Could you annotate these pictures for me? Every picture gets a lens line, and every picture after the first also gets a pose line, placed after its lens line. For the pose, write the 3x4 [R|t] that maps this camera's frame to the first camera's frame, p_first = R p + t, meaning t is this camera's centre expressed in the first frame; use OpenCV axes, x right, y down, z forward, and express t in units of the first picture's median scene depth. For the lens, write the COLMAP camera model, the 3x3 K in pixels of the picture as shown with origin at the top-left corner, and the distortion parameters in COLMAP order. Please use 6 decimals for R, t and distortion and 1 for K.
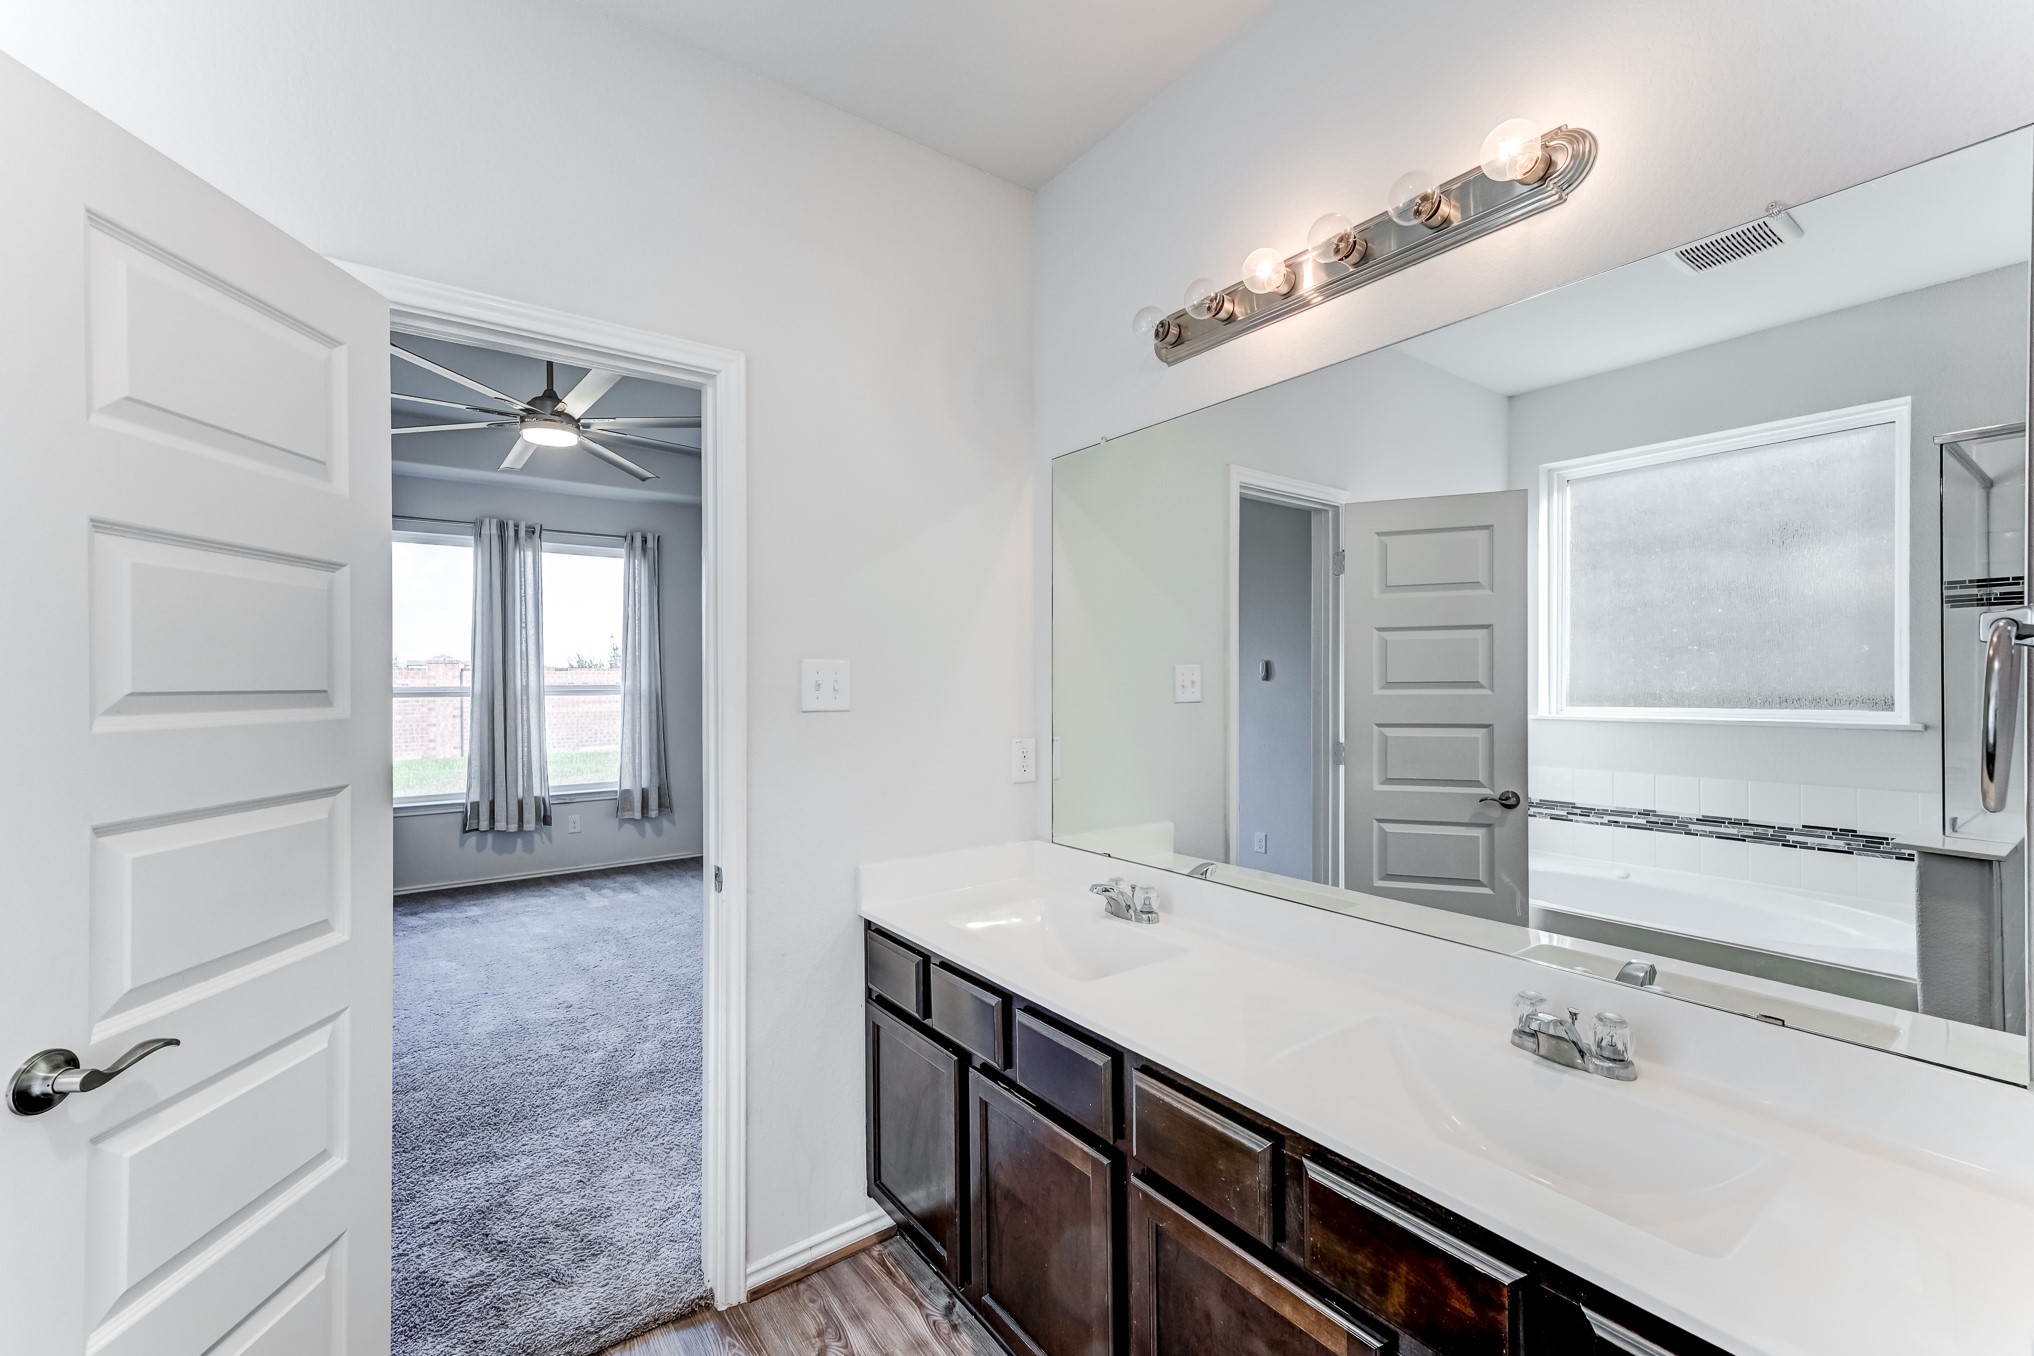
lens RADIAL K [[822.7, 0, 1016.5], [0, 822.7, 677.4], [0, 0, 1]] dist [0.012314, 0.000401]
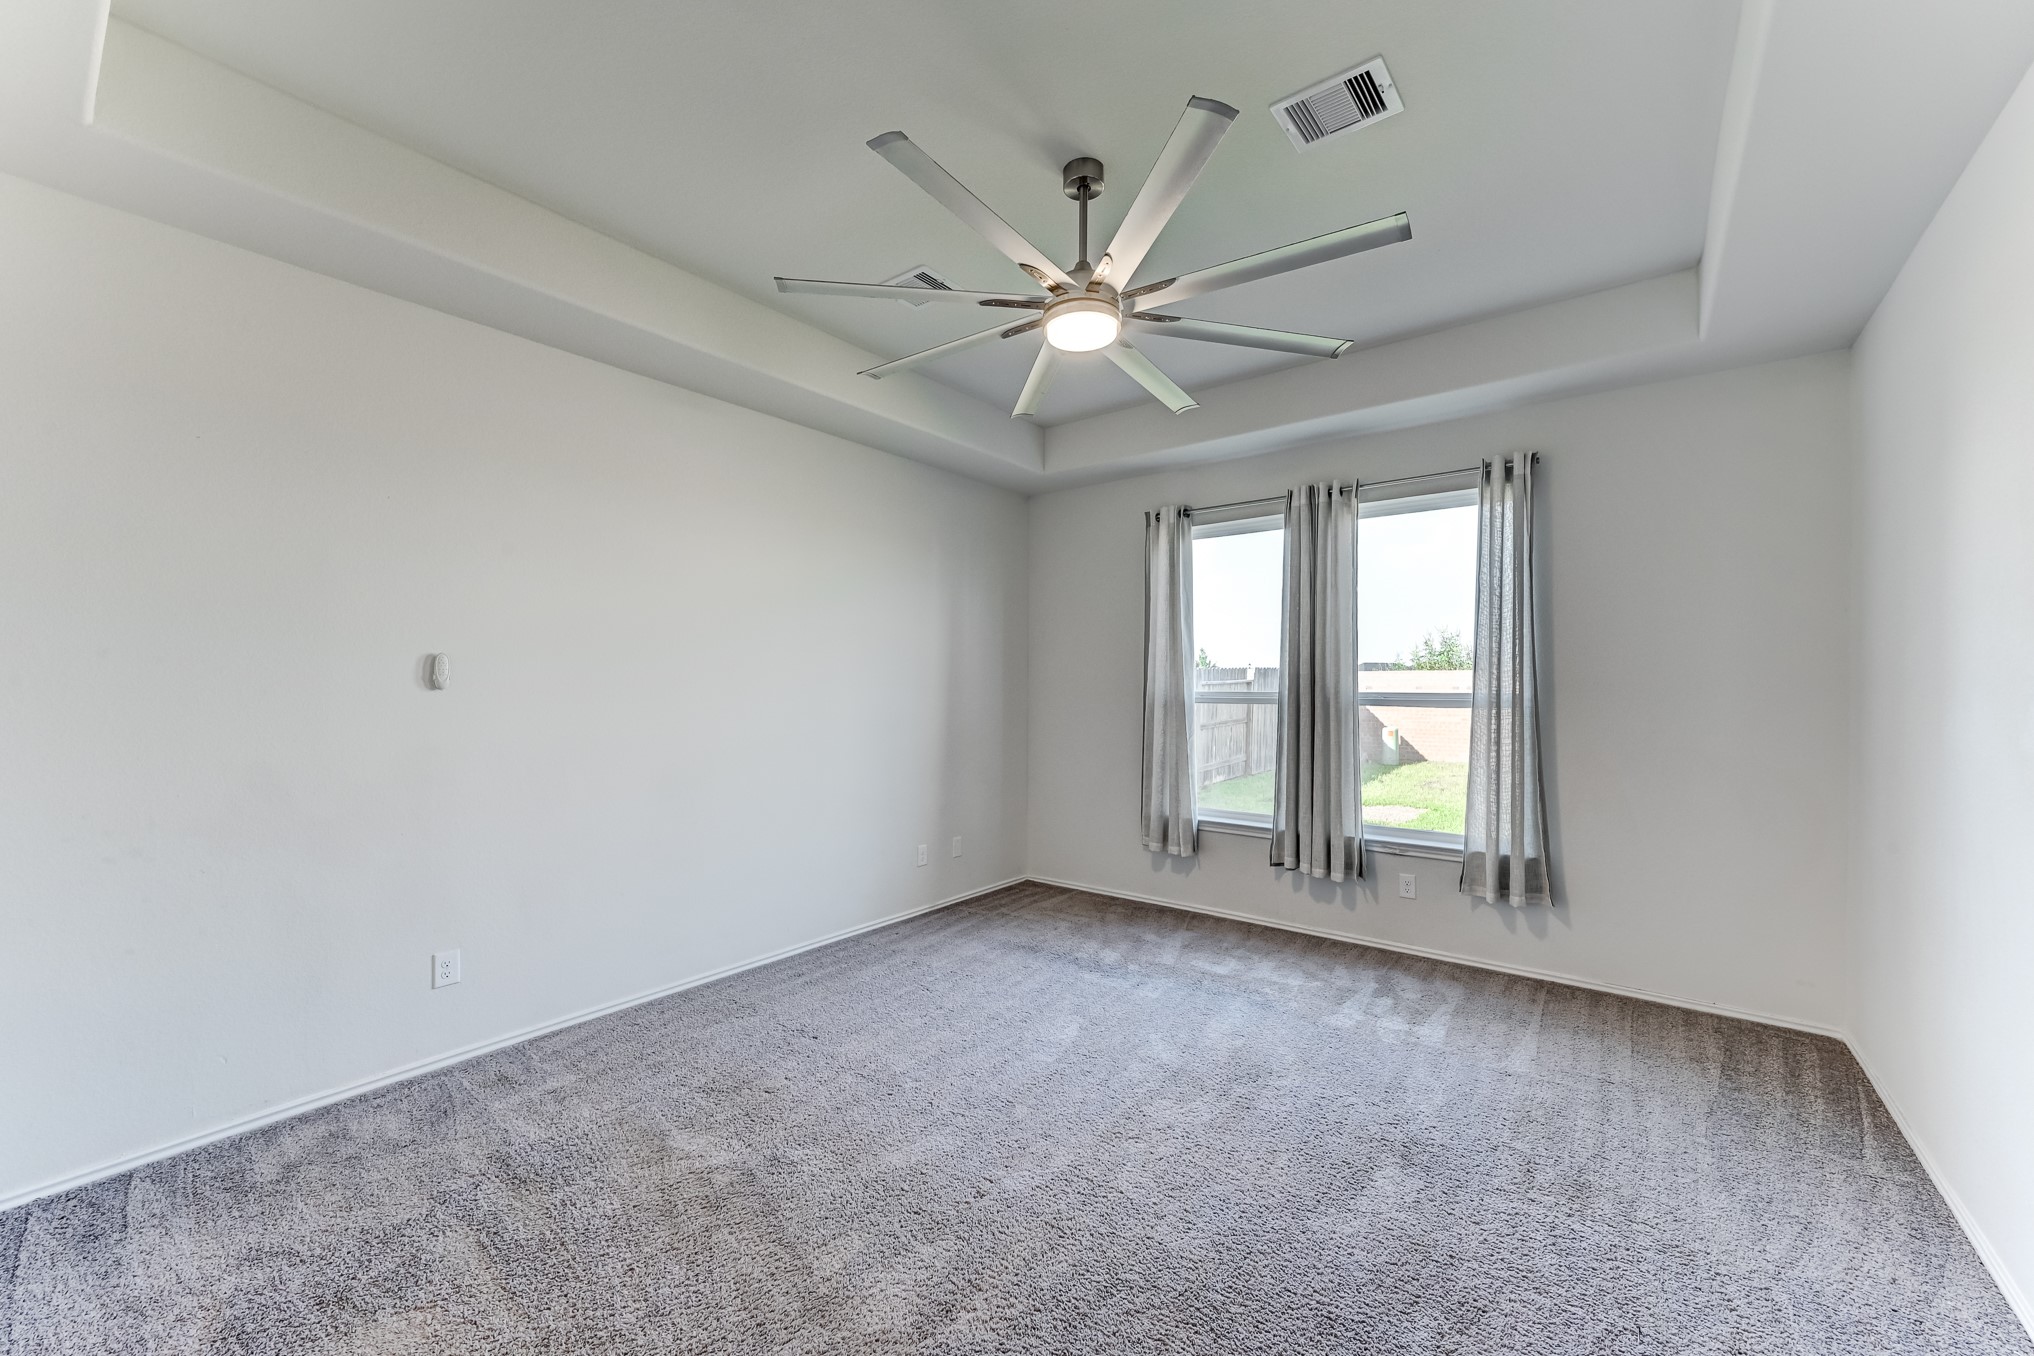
lens RADIAL K [[789.4, 0, 1015.0], [0, 789.4, 681.4], [0, 0, 1]] dist [0.009912, 0.000281]
pose [[0.303561, -0.004188, -0.952803, 0.019914], [-0.005565, 0.999965, -0.006169, 0.006079], [0.952796, 0.007175, 0.303528, 0.487578]]
